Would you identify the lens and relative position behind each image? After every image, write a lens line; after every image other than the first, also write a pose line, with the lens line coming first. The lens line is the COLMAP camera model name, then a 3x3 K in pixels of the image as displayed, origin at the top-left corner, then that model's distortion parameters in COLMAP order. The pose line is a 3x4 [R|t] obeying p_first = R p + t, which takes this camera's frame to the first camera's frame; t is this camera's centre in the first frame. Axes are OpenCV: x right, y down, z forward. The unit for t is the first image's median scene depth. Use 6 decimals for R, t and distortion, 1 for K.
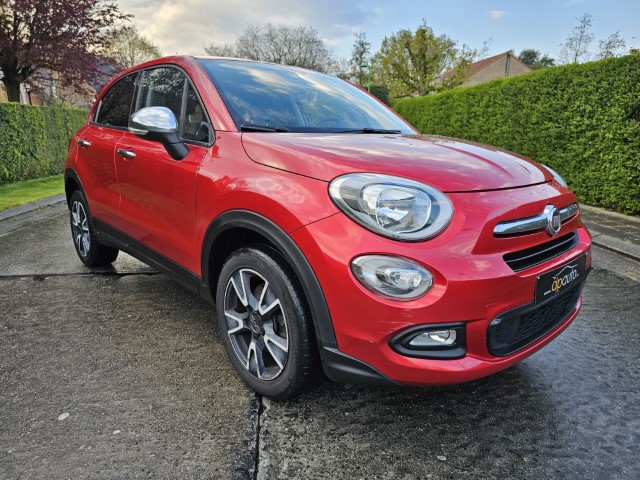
lens RADIAL K [[436.4, 0, 328.2], [0, 436.4, 238.5], [0, 0, 1]] dist [0.025164, -0.007277]
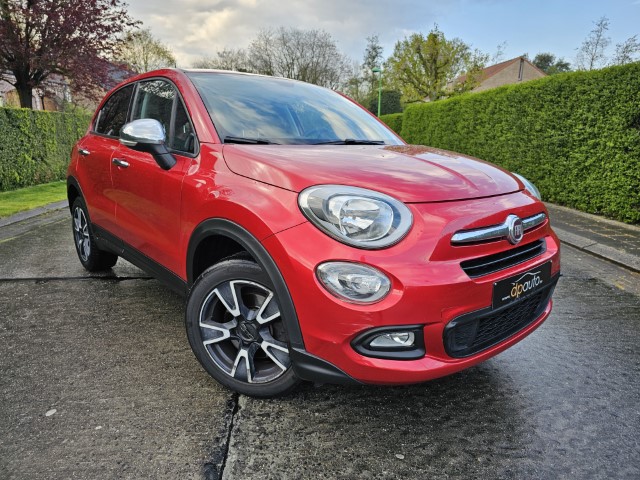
lens RADIAL K [[436.9, 0, 331.7], [0, 436.9, 247.9], [0, 0, 1]] dist [0.021237, -0.003060]
pose [[0.999771, 0.008849, -0.019482, 0.039434], [-0.008640, 0.999905, 0.010751, -0.004926], [0.019576, -0.010580, 0.999752, -0.020206]]
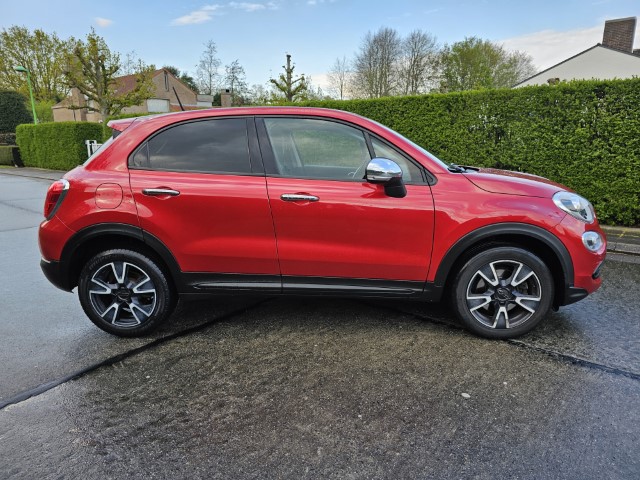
lens RADIAL K [[430.3, 0, 320.0], [0, 430.3, 240.0], [0, 0, 1]] dist [0.047855, -0.036410]
pose [[0.720920, -0.170731, 0.671658, -0.707565], [0.181323, 0.981886, 0.054967, -0.086718], [-0.668877, 0.082160, 0.738819, 0.116939]]
